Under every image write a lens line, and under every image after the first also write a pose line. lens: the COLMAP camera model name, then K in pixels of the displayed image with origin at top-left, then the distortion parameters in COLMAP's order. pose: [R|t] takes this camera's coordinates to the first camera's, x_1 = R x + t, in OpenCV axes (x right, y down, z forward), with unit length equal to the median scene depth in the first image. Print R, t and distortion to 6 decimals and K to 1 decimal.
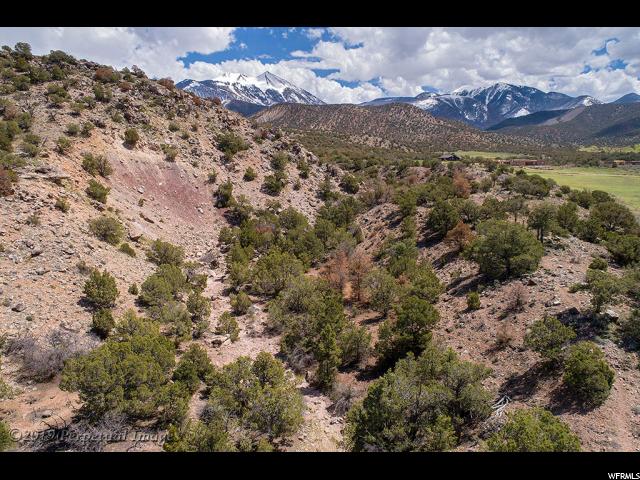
lens RADIAL K [[429.6, 0, 320.2], [0, 429.6, 236.3], [0, 0, 1]] dist [-0.007508, 0.008262]
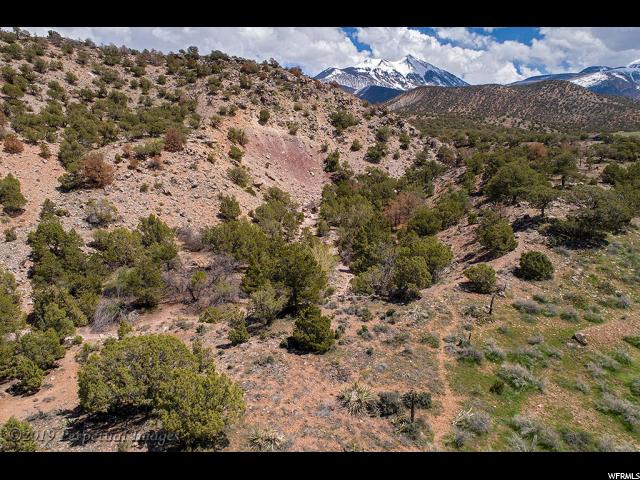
lens RADIAL K [[429.6, 0, 320.2], [0, 429.6, 236.3], [0, 0, 1]] dist [-0.007508, 0.008262]
pose [[0.951972, 0.056925, -0.300847, 0.112227], [-0.047624, 0.998136, 0.038167, 0.064410], [0.302458, -0.022006, 0.952908, -0.156214]]
